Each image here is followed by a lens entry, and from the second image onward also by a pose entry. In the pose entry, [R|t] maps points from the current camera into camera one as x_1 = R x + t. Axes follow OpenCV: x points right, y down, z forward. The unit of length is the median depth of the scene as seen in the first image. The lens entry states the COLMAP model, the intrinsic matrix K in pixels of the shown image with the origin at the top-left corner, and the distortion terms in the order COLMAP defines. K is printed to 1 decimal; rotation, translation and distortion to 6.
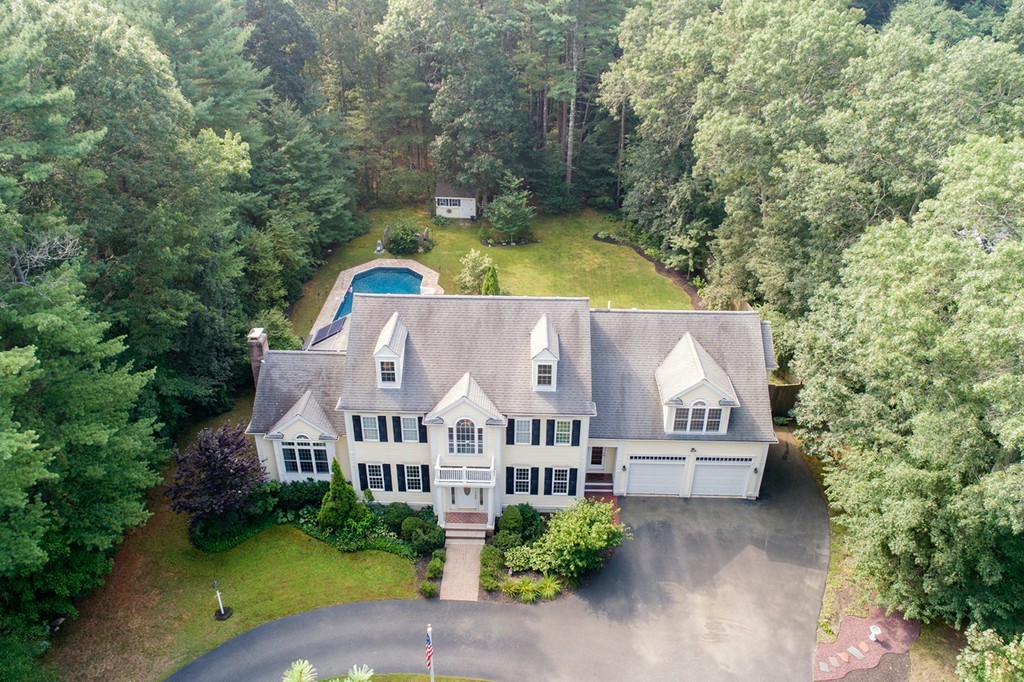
lens RADIAL K [[854.7, 0, 512.0], [0, 854.7, 341.0], [0, 0, 1]] dist [-0.164937, 0.169835]
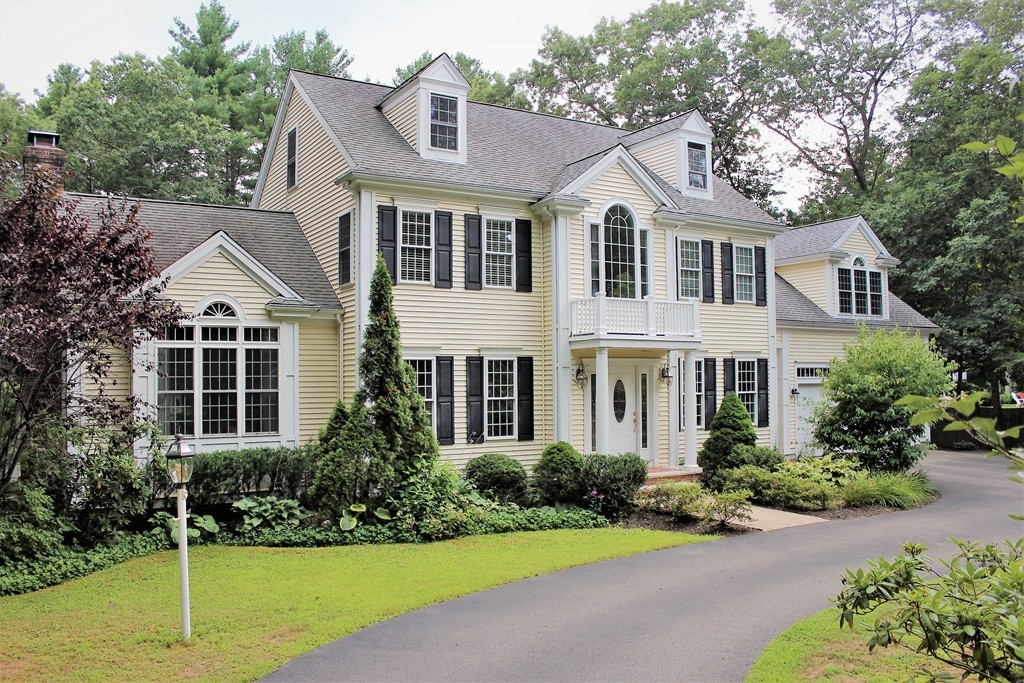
lens RADIAL K [[854.7, 0, 512.0], [0, 854.7, 341.5], [0, 0, 1]] dist [-0.164937, 0.169835]
pose [[0.844793, 0.003159, 0.535083, -0.363527], [0.288047, 0.840045, -0.459731, 0.360447], [-0.450947, 0.542507, 0.708755, 0.734810]]
